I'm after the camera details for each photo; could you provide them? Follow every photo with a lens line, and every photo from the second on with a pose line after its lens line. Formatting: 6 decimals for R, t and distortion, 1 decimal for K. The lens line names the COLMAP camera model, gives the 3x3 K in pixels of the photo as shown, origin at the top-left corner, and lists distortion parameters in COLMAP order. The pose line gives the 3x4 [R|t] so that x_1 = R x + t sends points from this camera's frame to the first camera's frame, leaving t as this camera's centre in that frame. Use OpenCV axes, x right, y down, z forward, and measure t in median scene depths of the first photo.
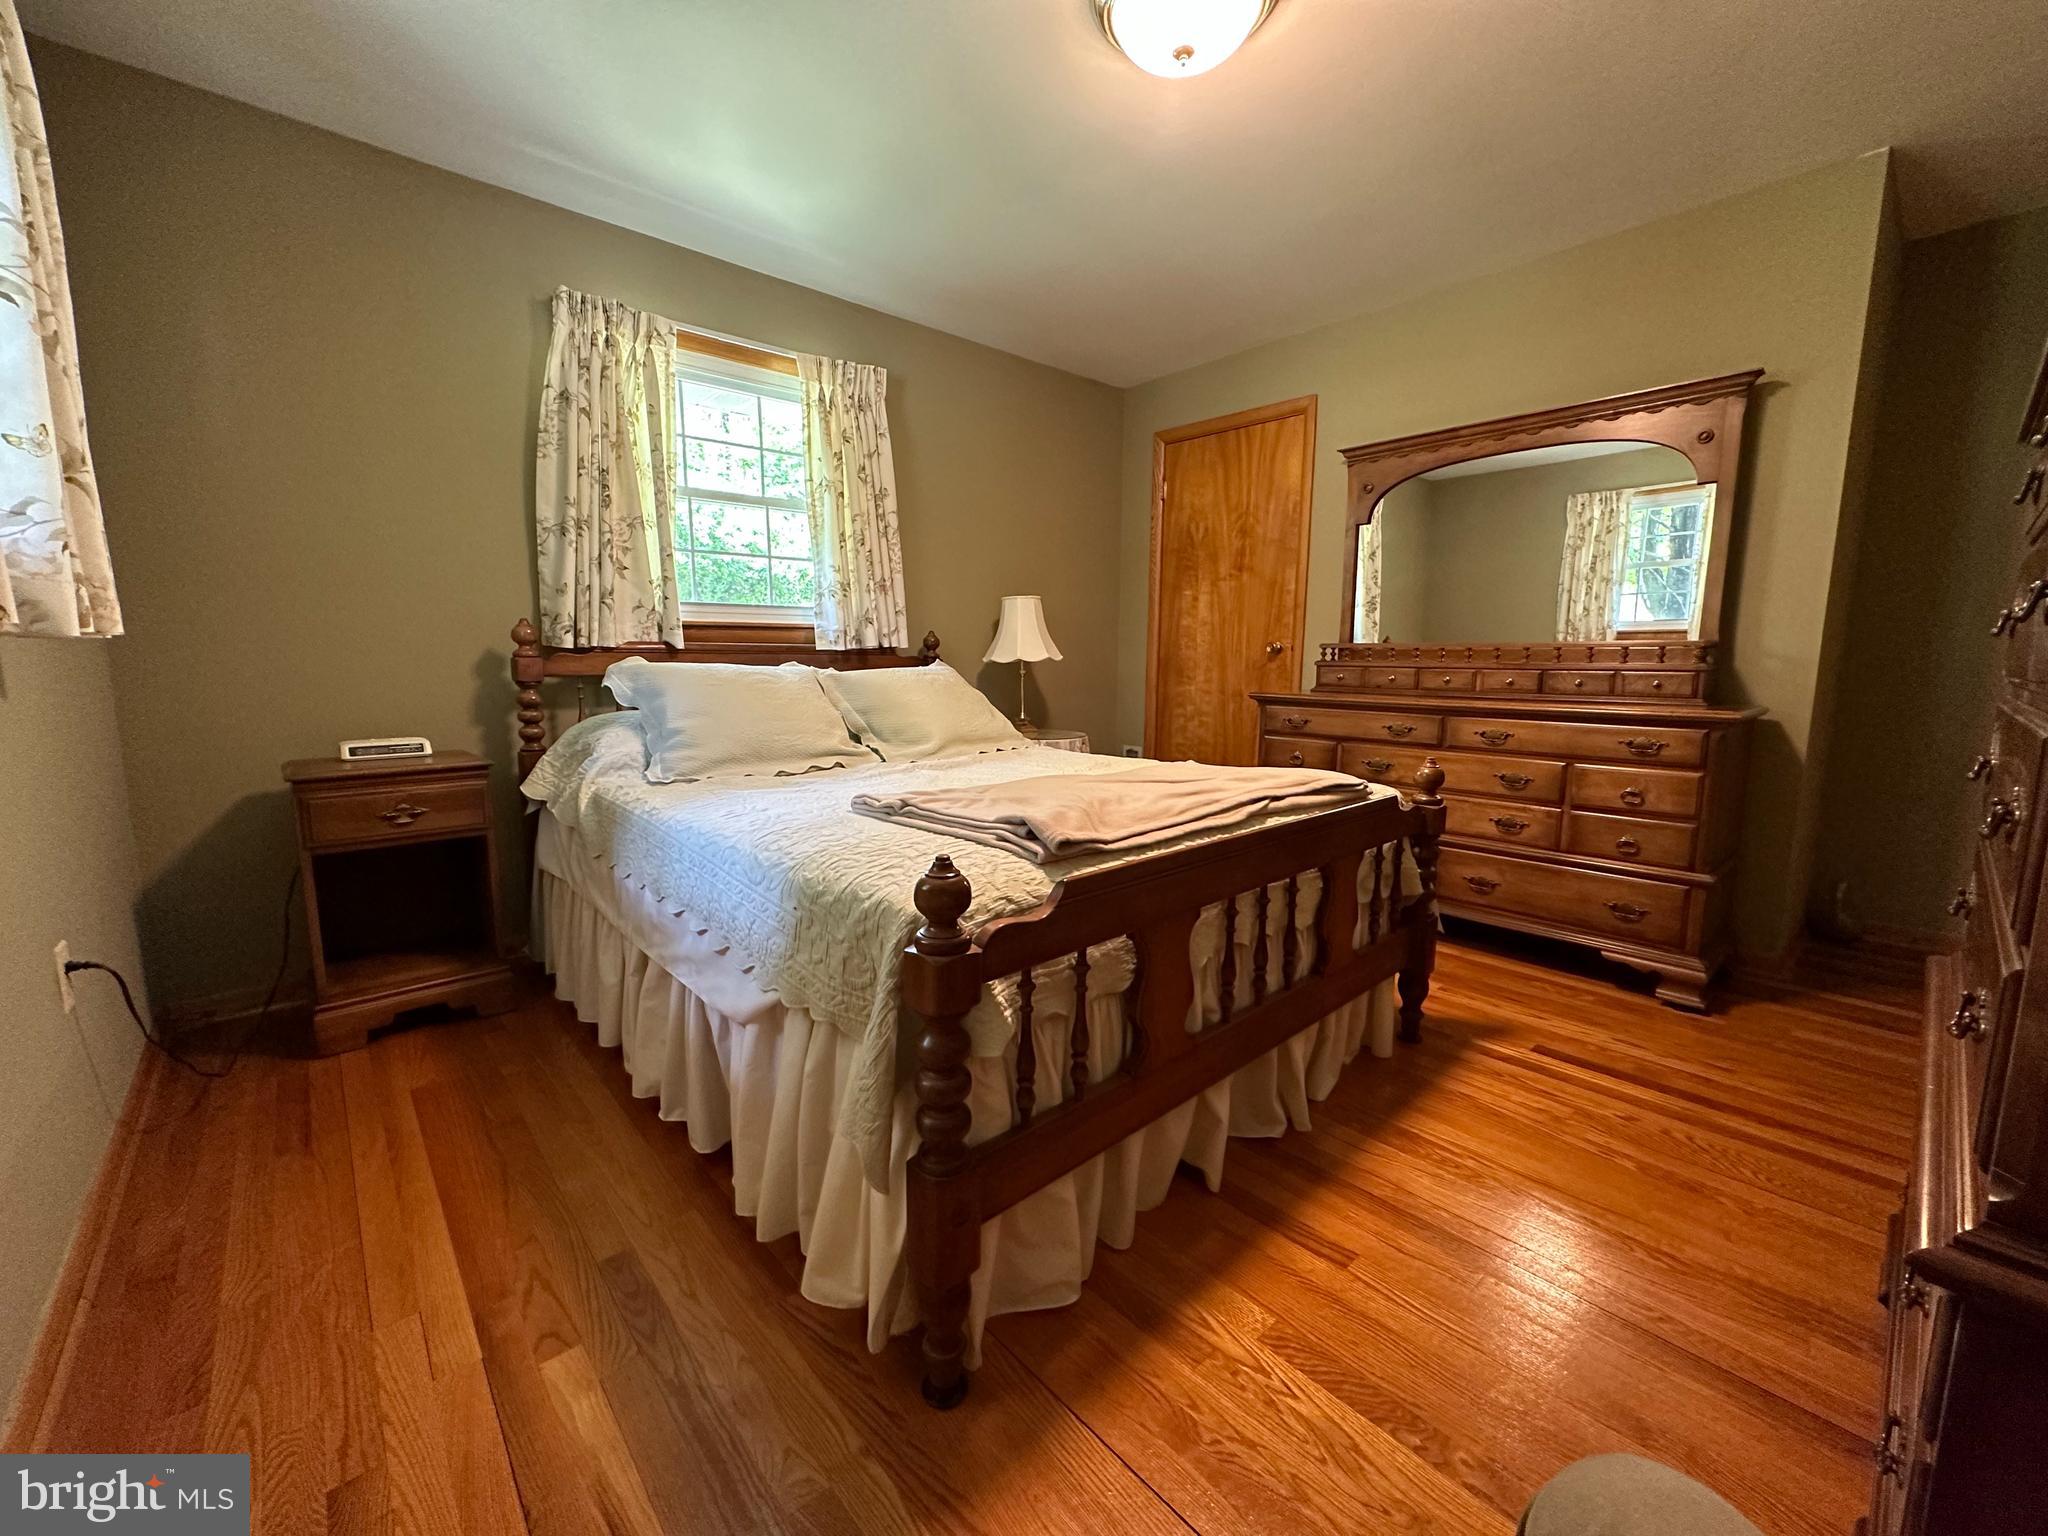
lens RADIAL K [[821.0, 0, 1013.3], [0, 821.0, 753.6], [0, 0, 1]] dist [-0.001197, -0.000120]
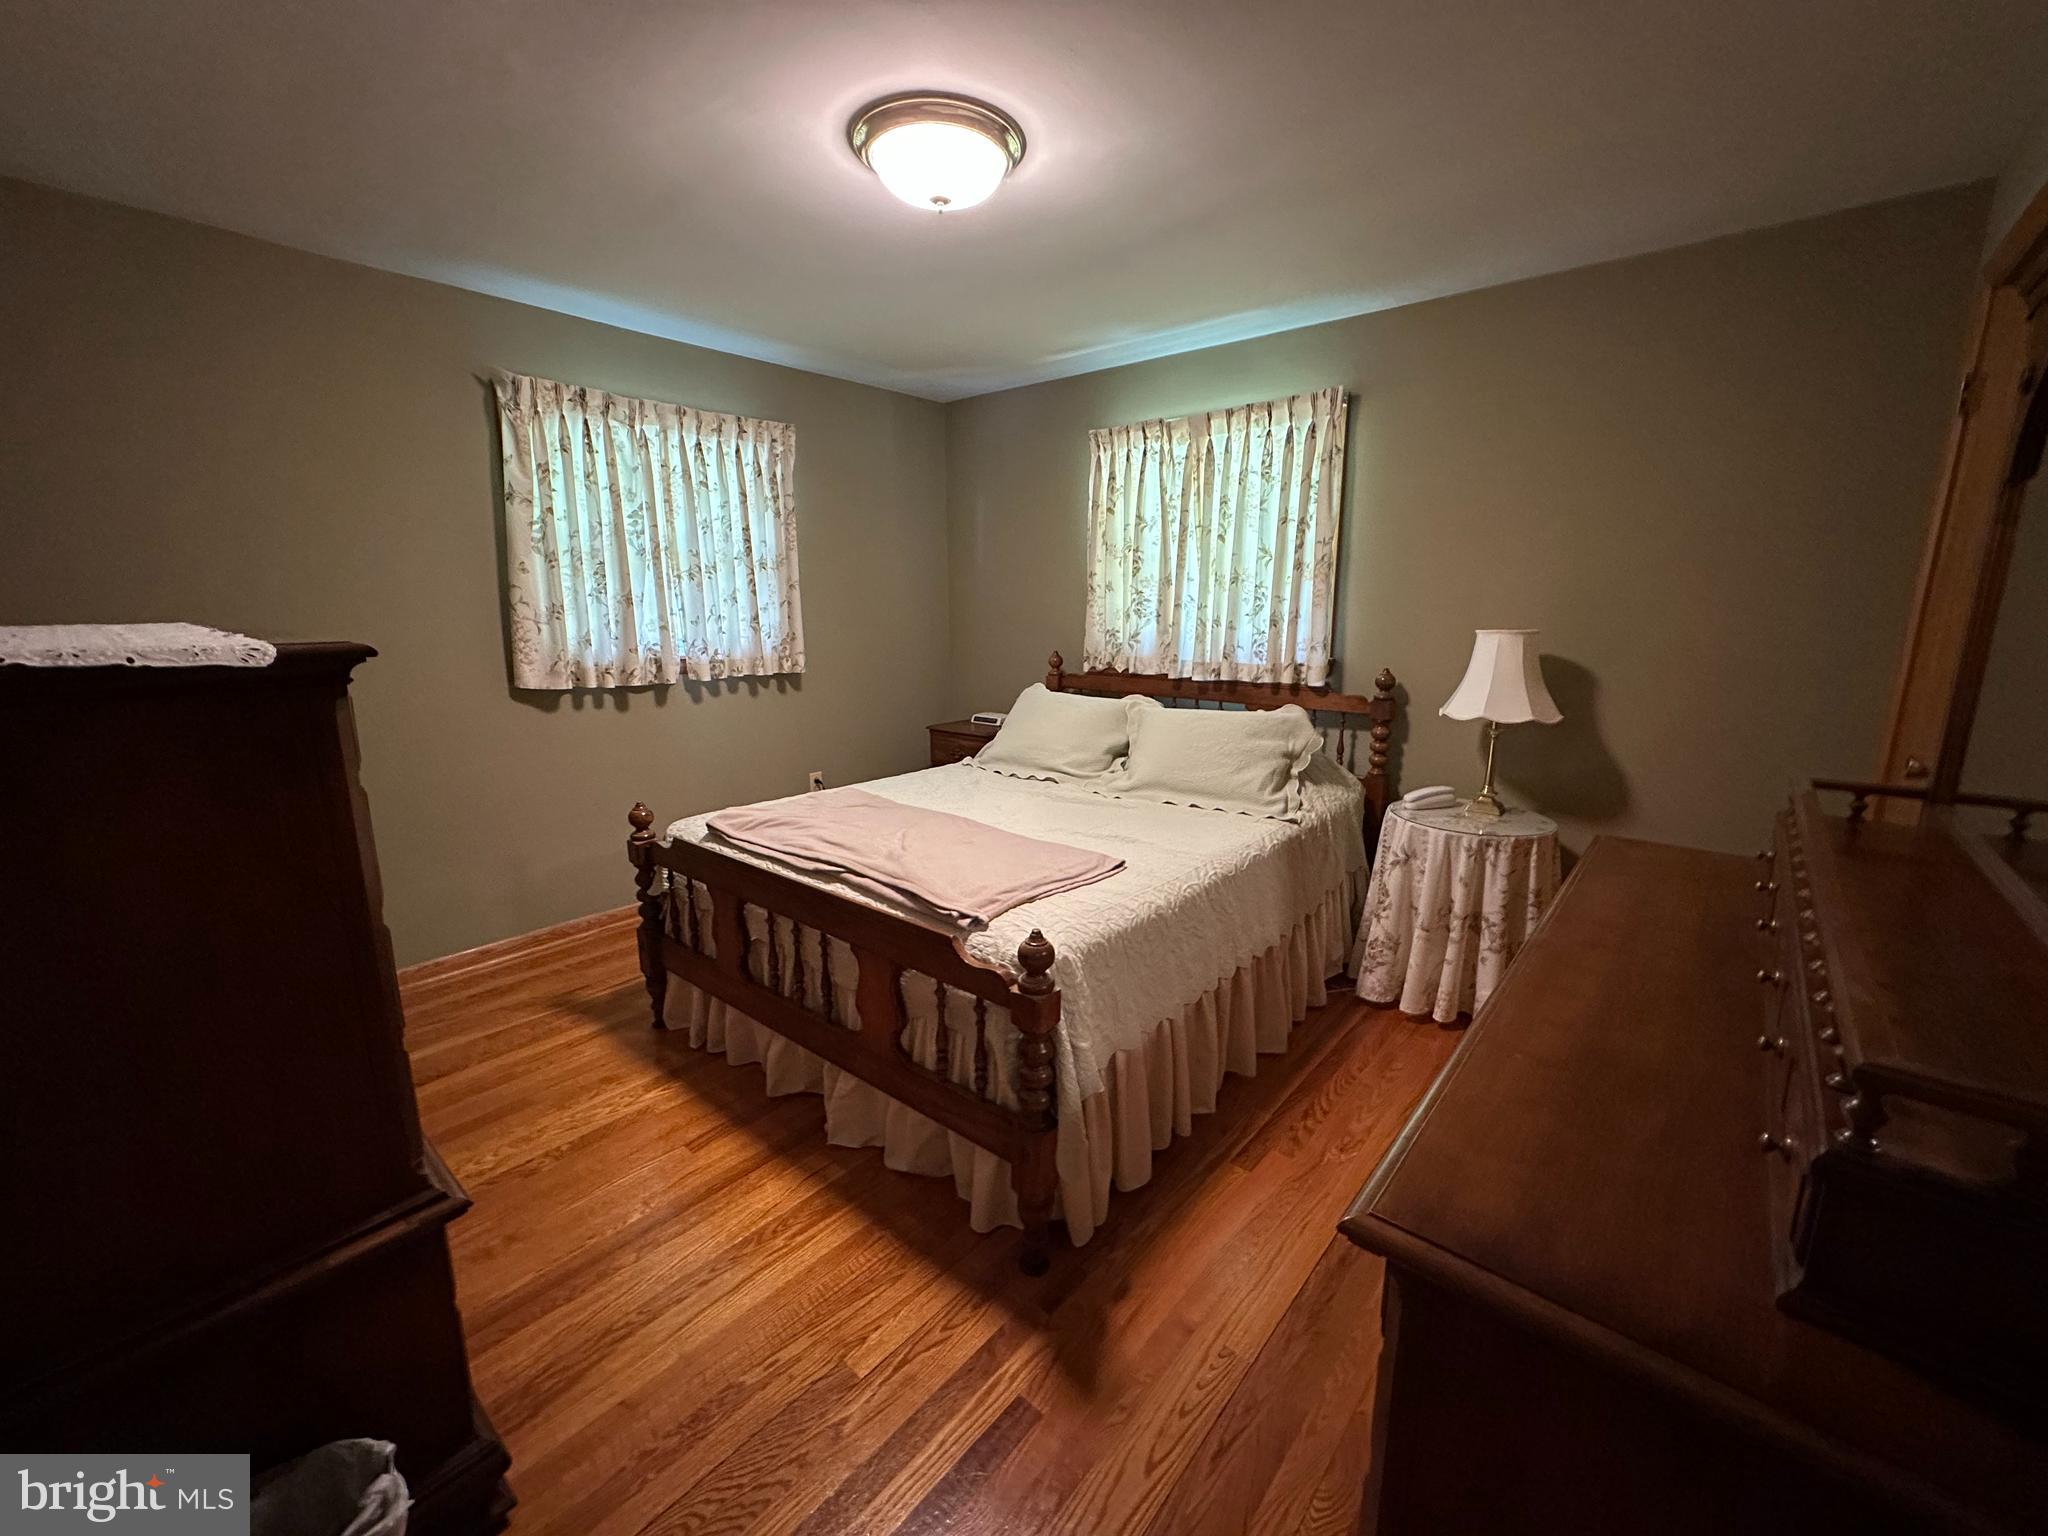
lens RADIAL K [[821.0, 0, 1021.5], [0, 821.0, 764.8], [0, 0, 1]] dist [-0.001197, -0.000120]
pose [[0.133856, 0.193235, -0.971979, 1.475627], [-0.113451, 0.977345, 0.178678, -0.335351], [0.984485, 0.086355, 0.152746, 1.057286]]
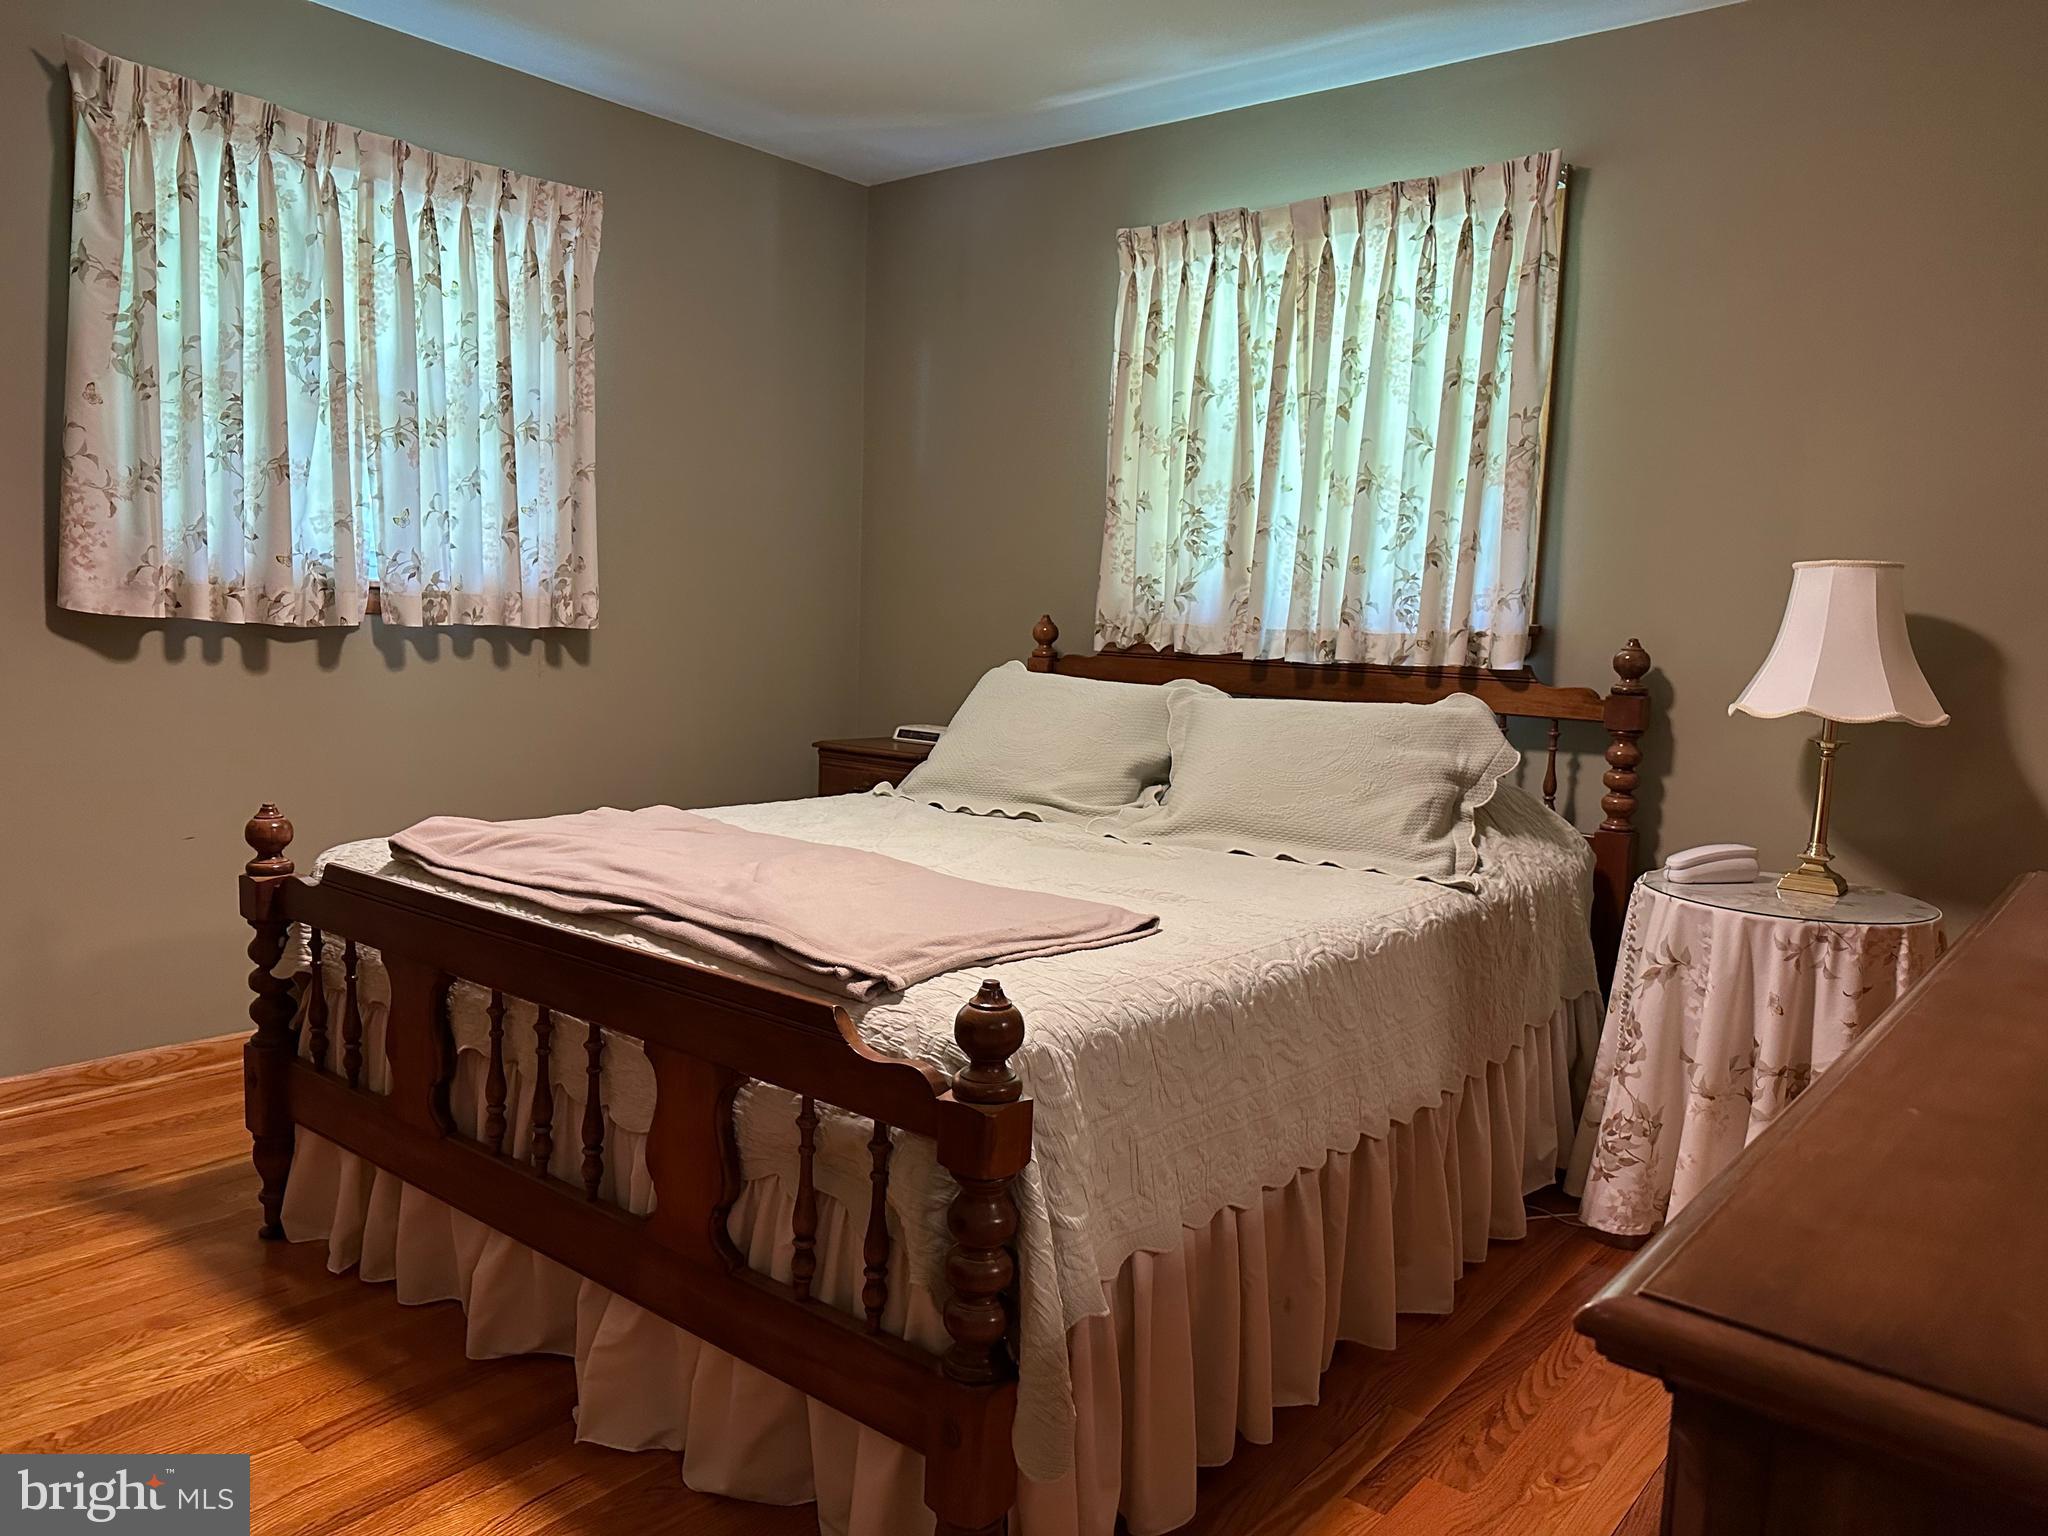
lens RADIAL K [[1445.8, 0, 1013.3], [0, 1445.8, 769.0], [0, 0, 1]] dist [0.037551, -0.039171]
pose [[0.149255, 0.112991, -0.982322, 1.457611], [-0.152530, 0.984190, 0.090030, -0.198138], [0.976963, 0.136396, 0.164130, 1.082856]]
